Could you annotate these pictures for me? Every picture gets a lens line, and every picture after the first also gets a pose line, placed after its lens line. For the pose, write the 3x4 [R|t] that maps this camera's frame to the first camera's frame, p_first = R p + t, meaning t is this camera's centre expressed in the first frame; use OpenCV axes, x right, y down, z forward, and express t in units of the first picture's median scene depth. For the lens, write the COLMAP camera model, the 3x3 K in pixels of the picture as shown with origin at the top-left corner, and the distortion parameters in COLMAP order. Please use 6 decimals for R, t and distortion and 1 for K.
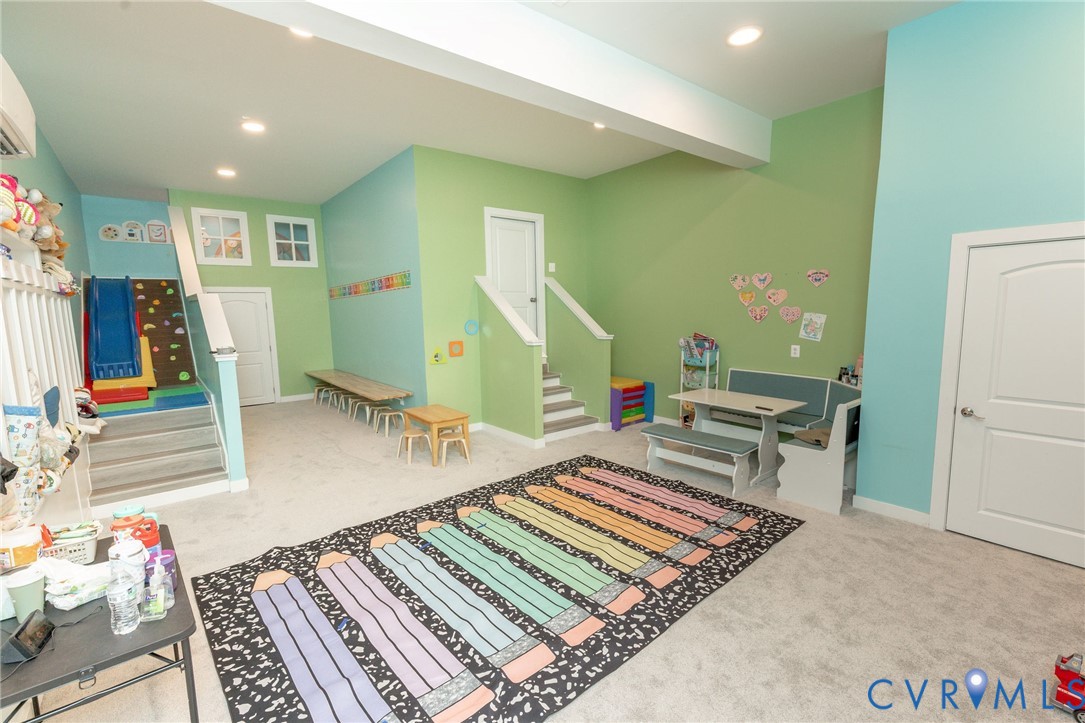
lens RADIAL K [[483.1, 0, 543.8], [0, 483.1, 366.9], [0, 0, 1]] dist [0.007000, -0.001932]
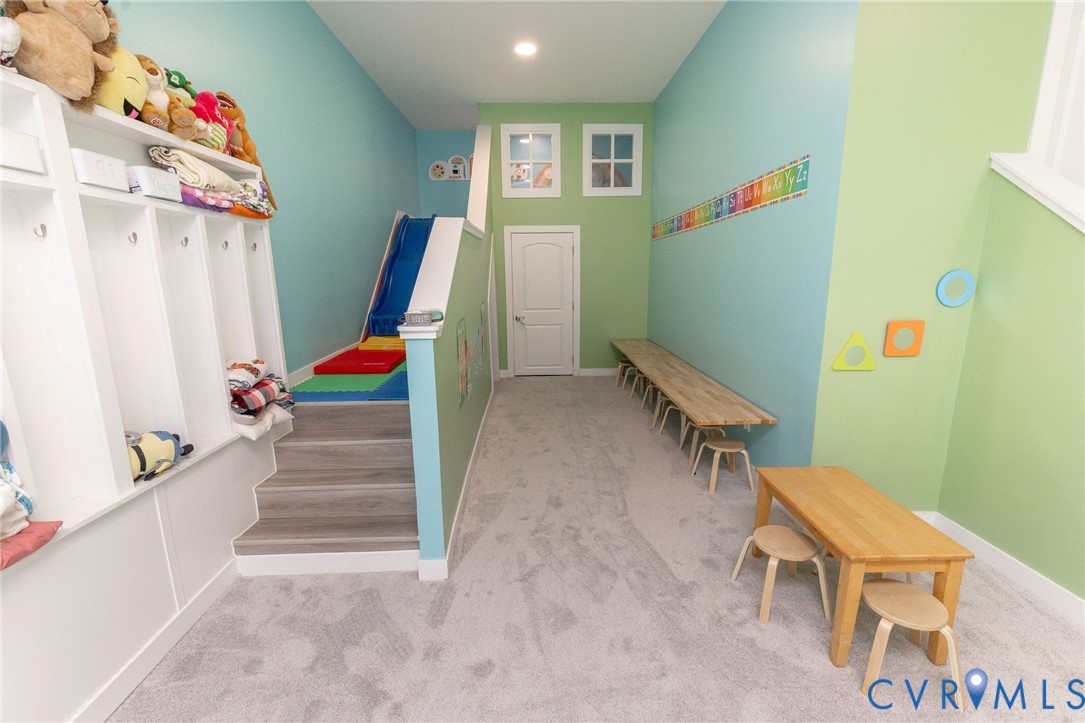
lens RADIAL K [[483.1, 0, 538.5], [0, 483.1, 364.6], [0, 0, 1]] dist [0.007000, -0.001932]
pose [[0.787933, 0.132712, -0.601289, -0.276722], [-0.081174, 0.990363, 0.112215, -0.058160], [0.610386, -0.039609, 0.791113, 0.746244]]
